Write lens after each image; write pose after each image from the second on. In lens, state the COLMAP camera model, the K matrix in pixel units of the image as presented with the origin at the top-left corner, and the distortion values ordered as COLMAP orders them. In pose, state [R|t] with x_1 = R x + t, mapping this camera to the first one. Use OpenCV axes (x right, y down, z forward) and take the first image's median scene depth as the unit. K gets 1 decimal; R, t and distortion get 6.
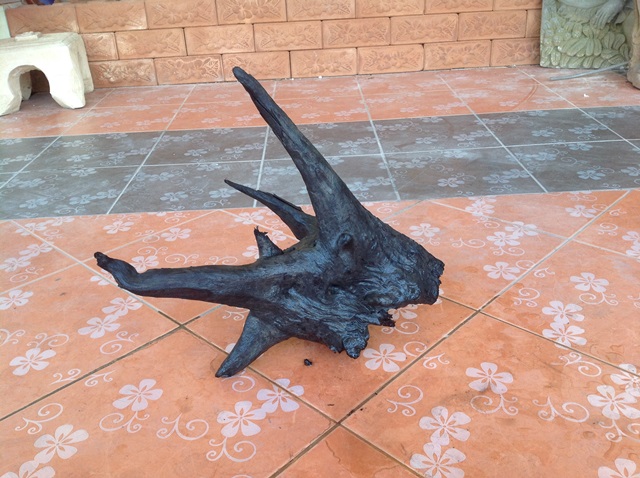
lens RADIAL K [[611.1, 0, 318.8], [0, 611.1, 244.0], [0, 0, 1]] dist [0.150847, -0.358038]
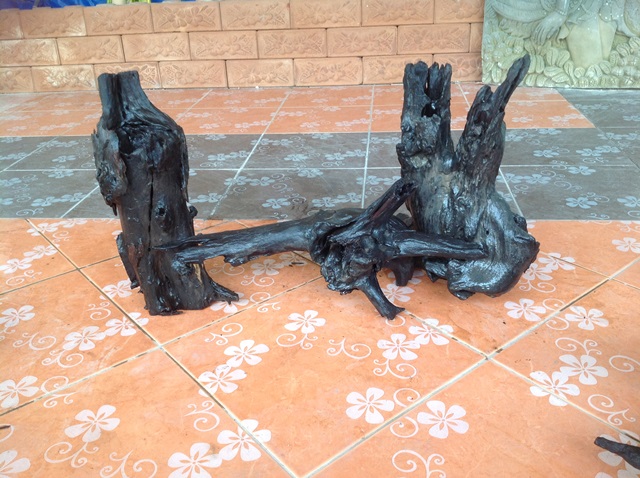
lens RADIAL K [[613.7, 0, 319.1], [0, 613.7, 236.7], [0, 0, 1]] dist [0.158056, -0.378823]
pose [[0.992210, 0.055719, -0.111422, 0.304122], [-0.058342, 0.998088, -0.020417, -0.025569], [0.110071, 0.026759, 0.993563, 0.049553]]
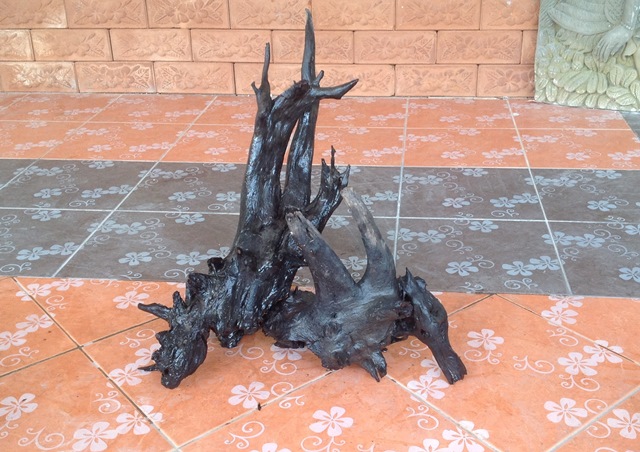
lens RADIAL K [[779.7, 0, 349.9], [0, 779.7, 226.6], [0, 0, 1]] dist [0.212506, -0.562374]
pose [[0.992834, 0.077867, -0.090652, 0.297439], [-0.080896, 0.996264, -0.030225, -0.096556], [0.087960, 0.037342, 0.995424, -0.052014]]
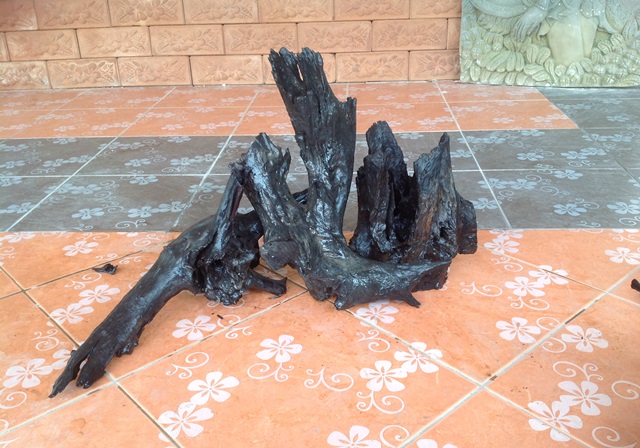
lens RADIAL K [[626.4, 0, 325.8], [0, 626.4, 244.9], [0, 0, 1]] dist [0.153777, -0.377273]
pose [[0.997399, 0.044689, -0.056548, 0.297279], [-0.045395, 0.998906, -0.011260, -0.038324], [0.055983, 0.013798, 0.998336, 0.089396]]
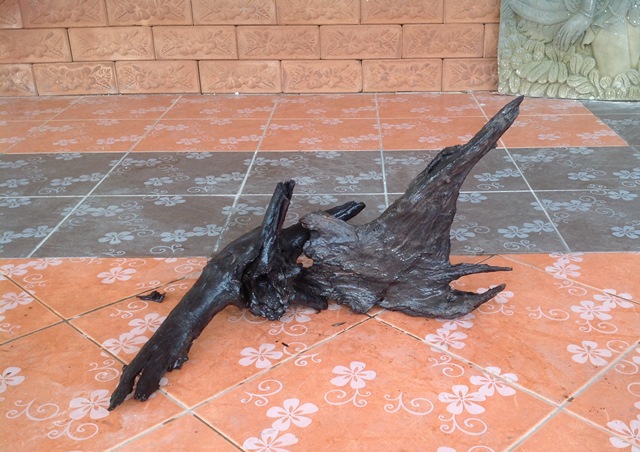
lens RADIAL K [[717.4, 0, 374.0], [0, 717.4, 286.8], [0, 0, 1]] dist [0.168964, -0.412757]
pose [[0.999175, 0.037745, 0.015007, 0.245706], [-0.037815, 0.999275, 0.004355, -0.032204], [-0.014832, -0.004919, 0.999878, 0.032378]]
